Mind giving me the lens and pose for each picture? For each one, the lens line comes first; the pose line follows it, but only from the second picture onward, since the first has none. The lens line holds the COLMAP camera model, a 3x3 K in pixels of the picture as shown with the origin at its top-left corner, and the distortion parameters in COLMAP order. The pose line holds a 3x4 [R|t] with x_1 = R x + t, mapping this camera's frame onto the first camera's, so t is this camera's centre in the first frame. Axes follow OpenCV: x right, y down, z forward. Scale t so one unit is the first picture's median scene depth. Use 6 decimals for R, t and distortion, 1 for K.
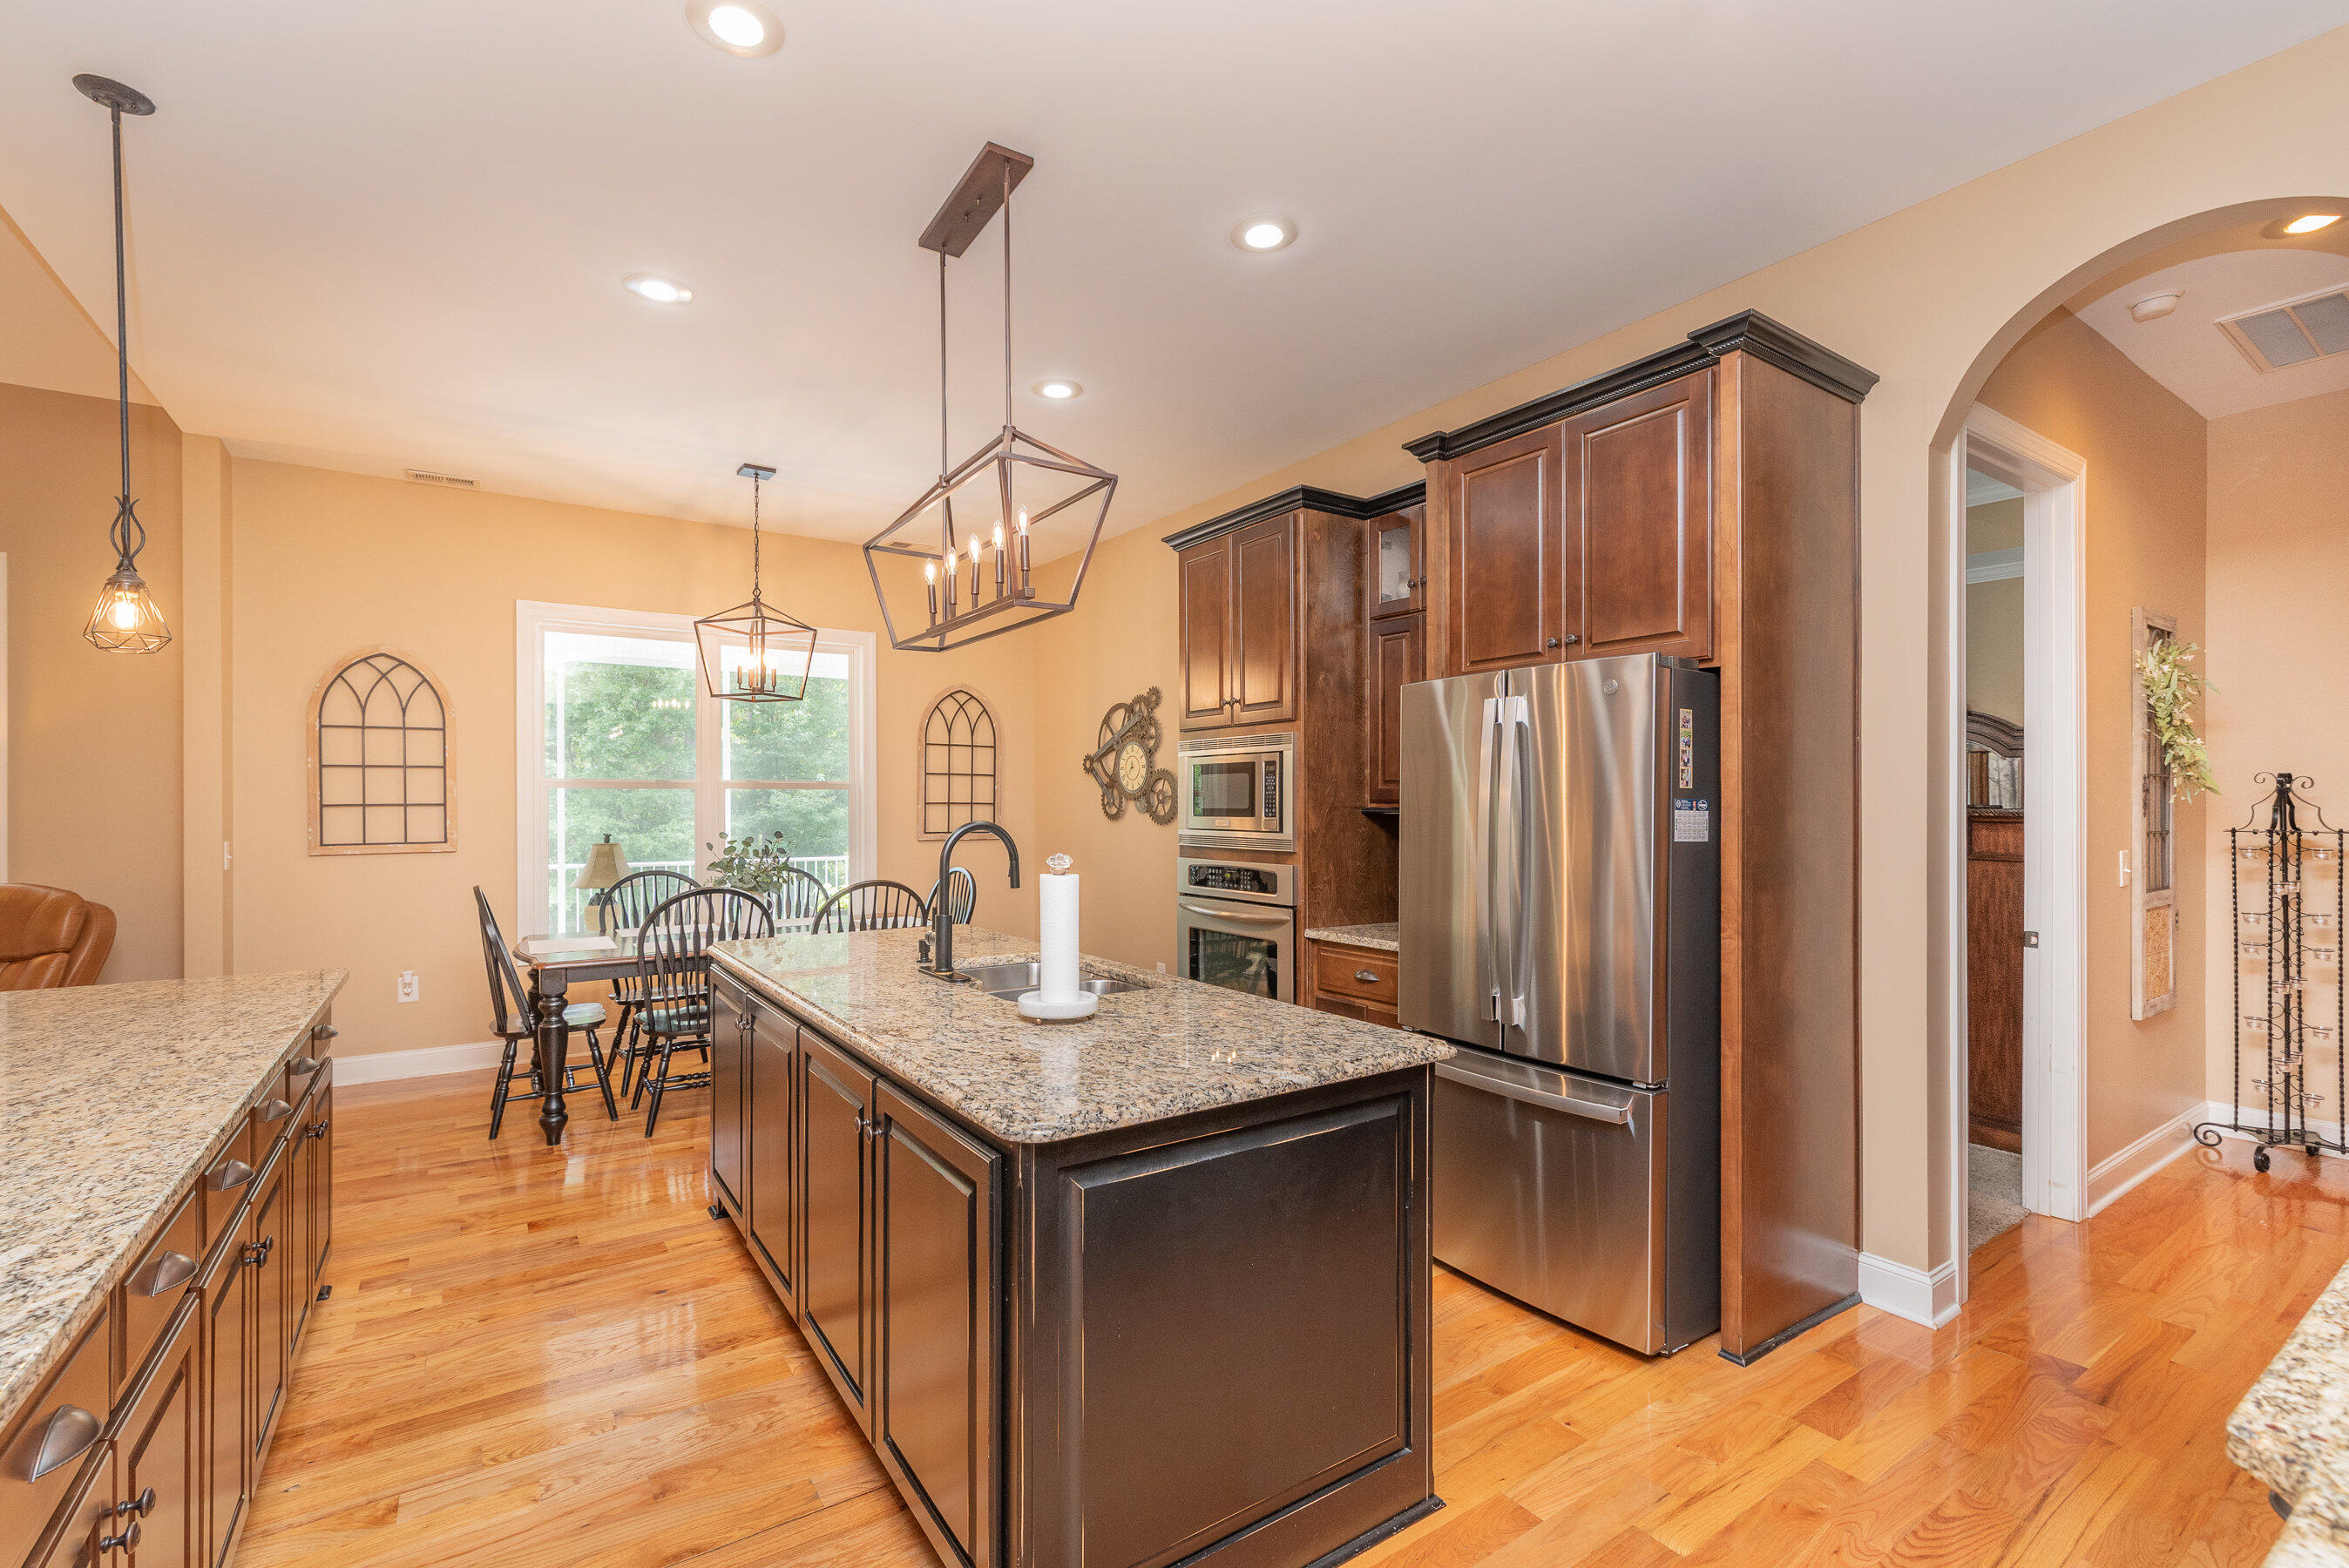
lens RADIAL K [[1024.8, 0, 1179.9], [0, 1024.8, 796.8], [0, 0, 1]] dist [-0.000381, 0.000267]
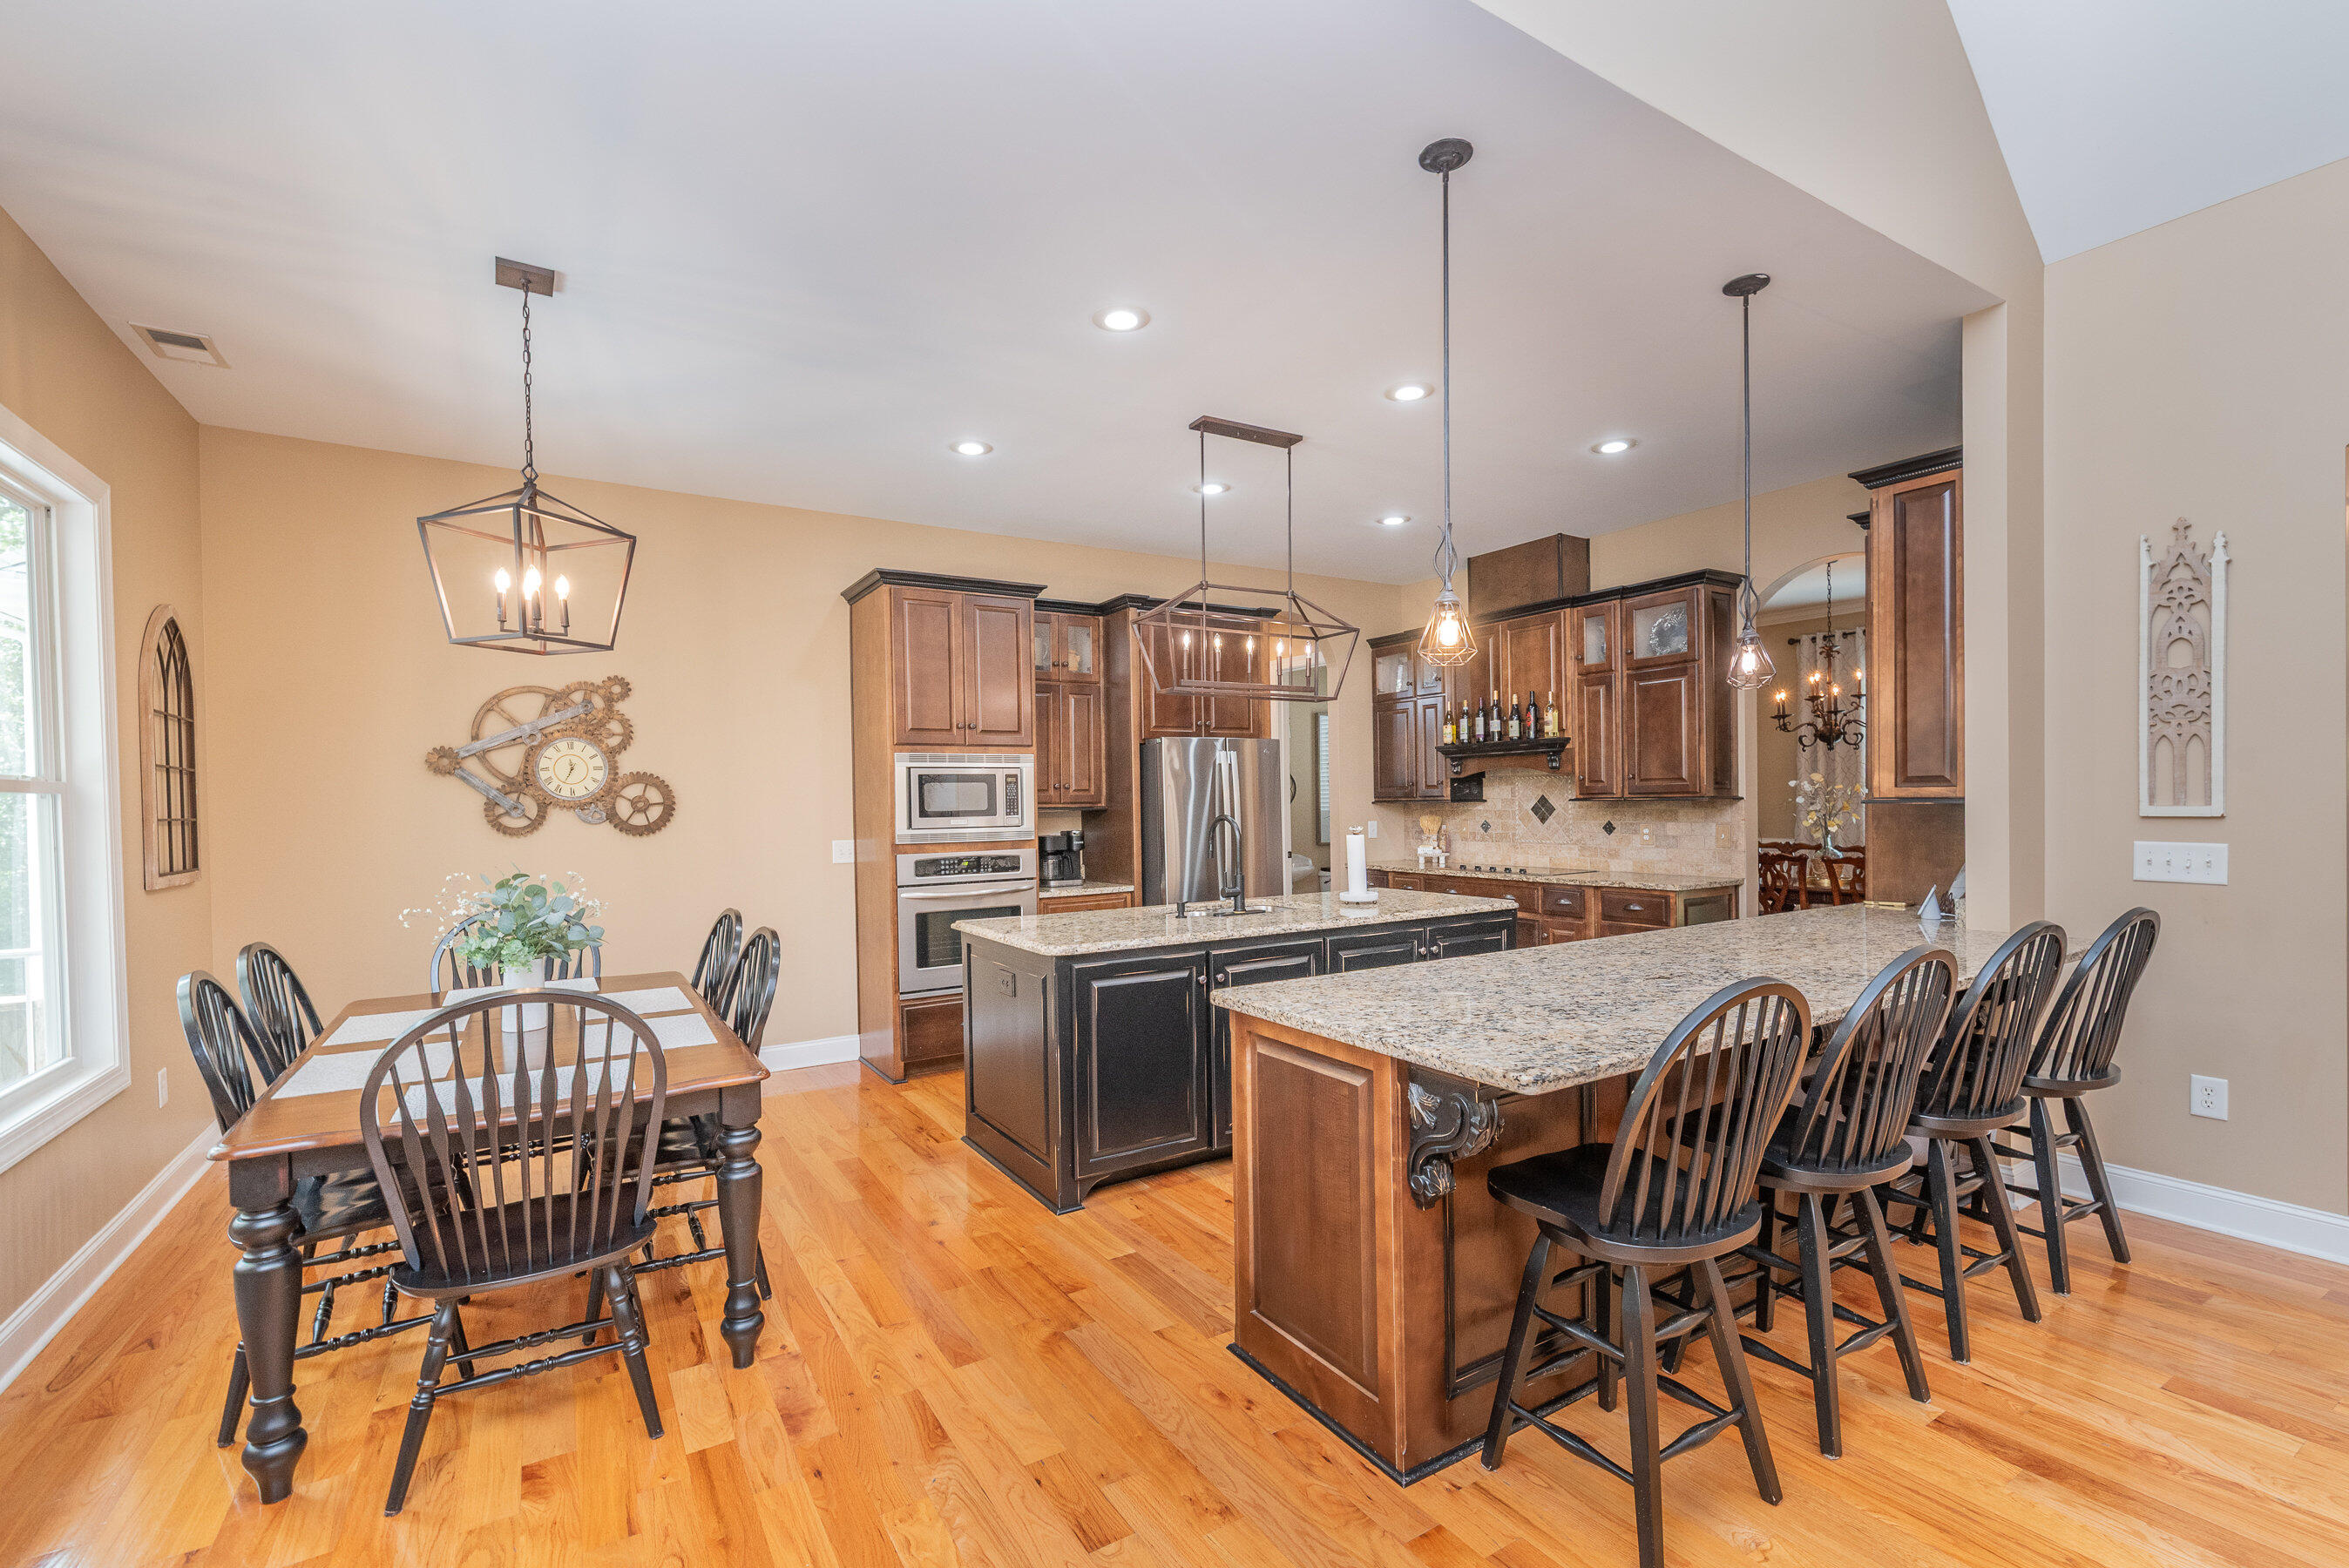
lens RADIAL K [[1024.8, 0, 1179.9], [0, 1024.8, 796.8], [0, 0, 1]] dist [-0.000381, 0.000267]
pose [[0.031449, -0.006411, 0.999485, -0.870342], [0.008262, 0.999947, 0.006154, -0.007752], [-0.999471, 0.008064, 0.031501, 0.506545]]
